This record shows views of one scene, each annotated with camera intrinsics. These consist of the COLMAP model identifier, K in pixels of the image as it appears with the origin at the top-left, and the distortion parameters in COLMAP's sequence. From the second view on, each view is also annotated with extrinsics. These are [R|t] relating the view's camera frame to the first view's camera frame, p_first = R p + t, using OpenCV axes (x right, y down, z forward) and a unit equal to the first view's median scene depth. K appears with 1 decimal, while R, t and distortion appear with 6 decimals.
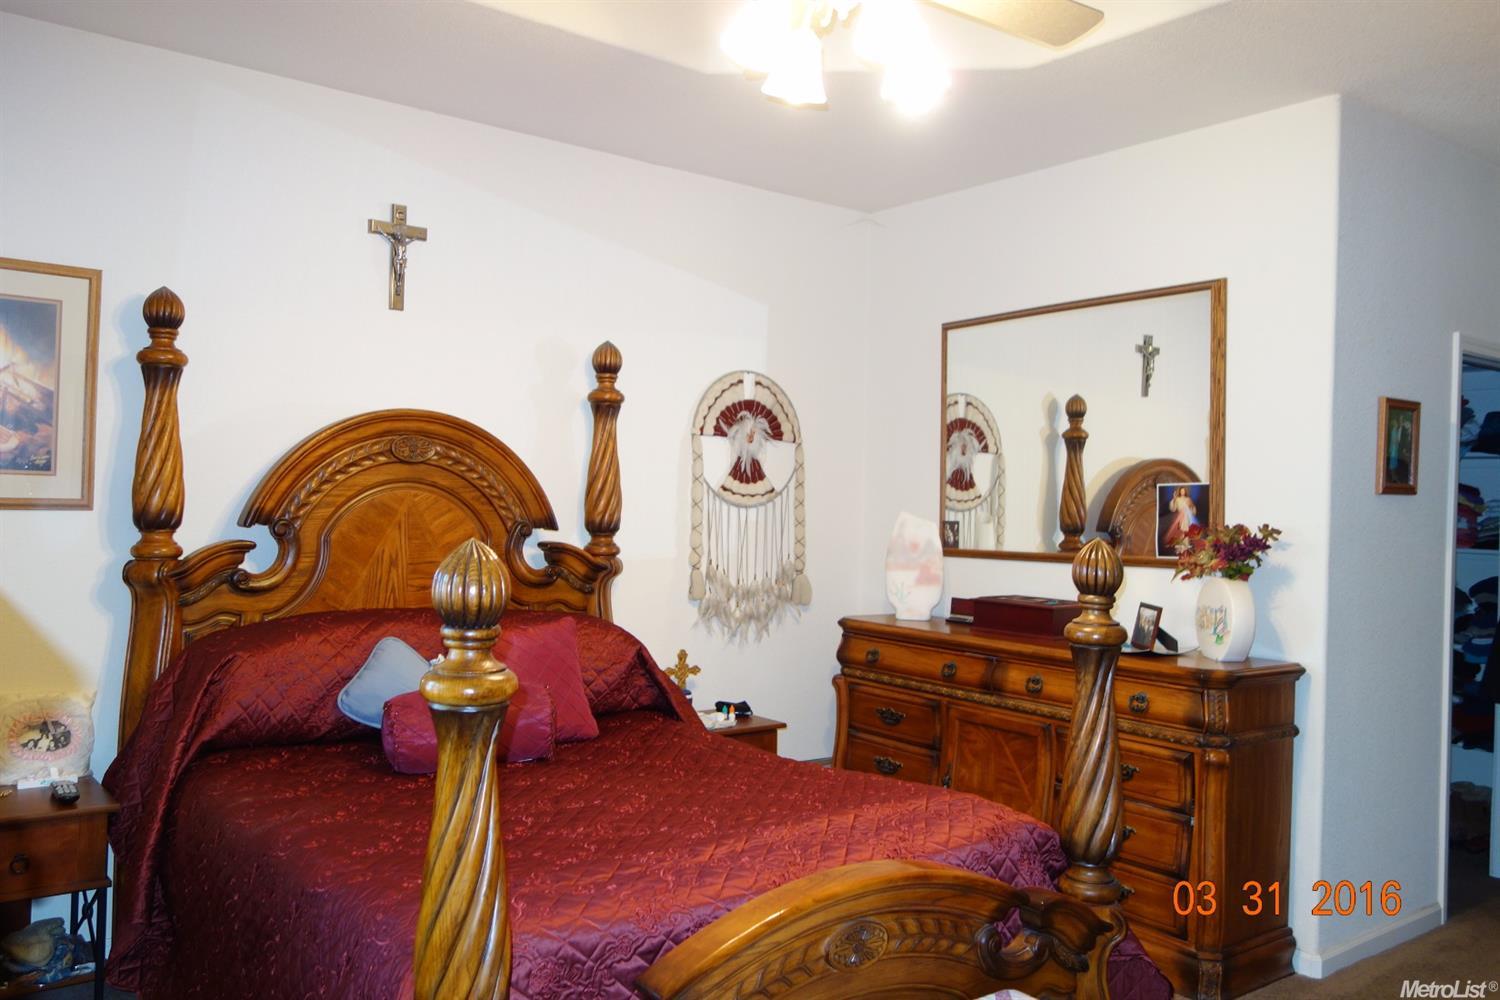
lens RADIAL K [[1183.3, 0, 750.0], [0, 1183.3, 500.0], [0, 0, 1]] dist [0.007488, -0.001269]
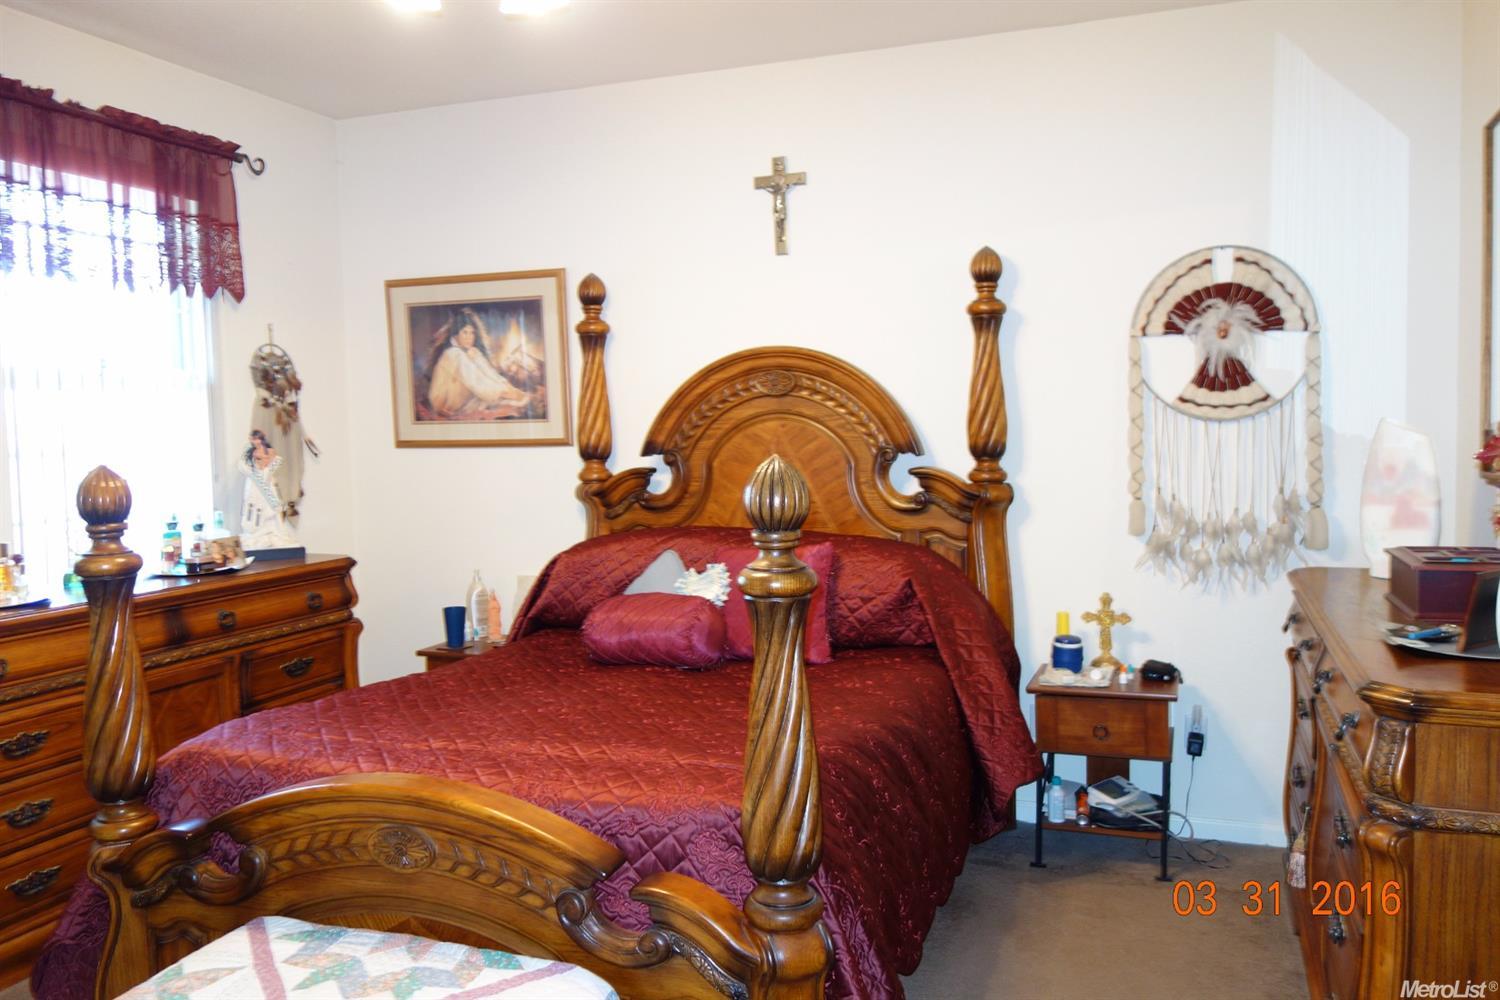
lens RADIAL K [[1183.3, 0, 750.0], [0, 1183.3, 500.0], [0, 0, 1]] dist [0.007488, -0.001269]
pose [[0.531827, 0.014670, -0.846726, 0.554650], [0.033231, 0.998718, 0.038175, 0.019775], [0.846201, -0.048440, 0.530658, 0.354303]]
